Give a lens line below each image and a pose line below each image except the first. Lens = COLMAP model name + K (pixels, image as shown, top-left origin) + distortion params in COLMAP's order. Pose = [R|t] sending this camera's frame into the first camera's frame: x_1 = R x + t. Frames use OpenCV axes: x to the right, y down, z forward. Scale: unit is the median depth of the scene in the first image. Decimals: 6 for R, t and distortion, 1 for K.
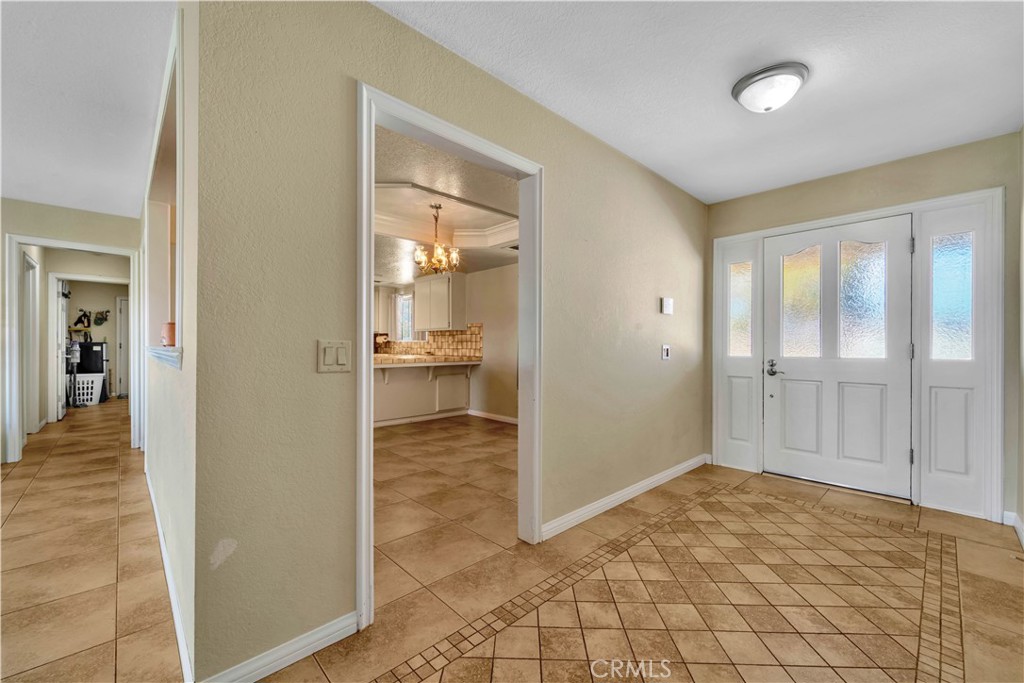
lens RADIAL K [[413.1, 0, 513.6], [0, 413.1, 343.2], [0, 0, 1]] dist [0.001832, -0.000060]
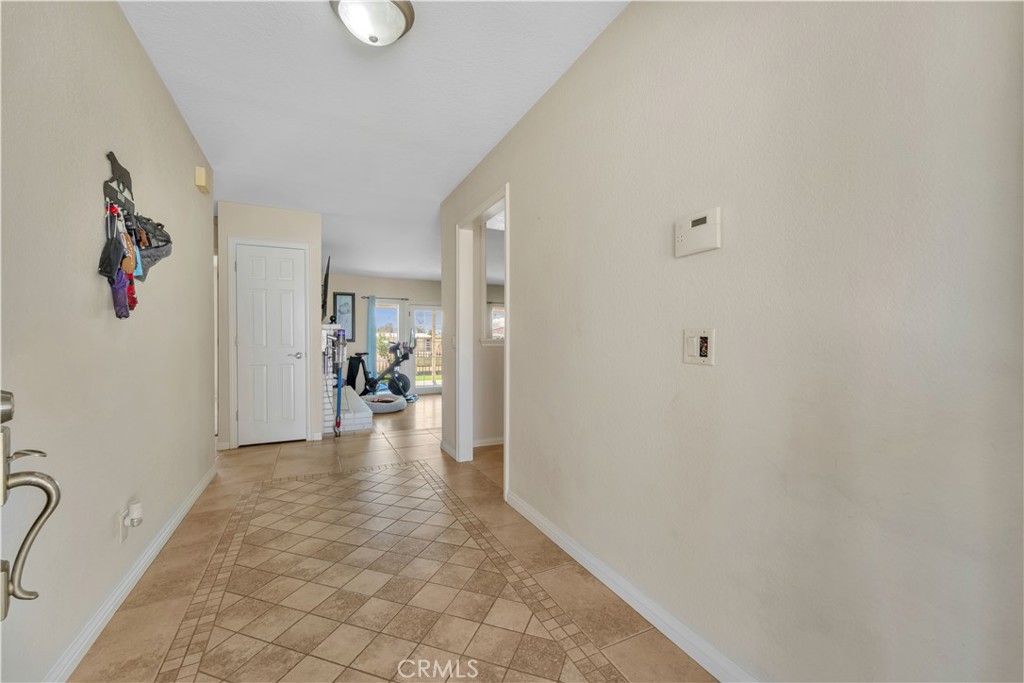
lens RADIAL K [[413.1, 0, 509.7], [0, 413.1, 343.2], [0, 0, 1]] dist [0.001832, -0.000060]
pose [[-0.310514, 0.002647, -0.950565, 1.262244], [-0.001628, 0.999993, 0.003316, 0.025146], [0.950567, 0.002578, -0.310508, 1.464920]]
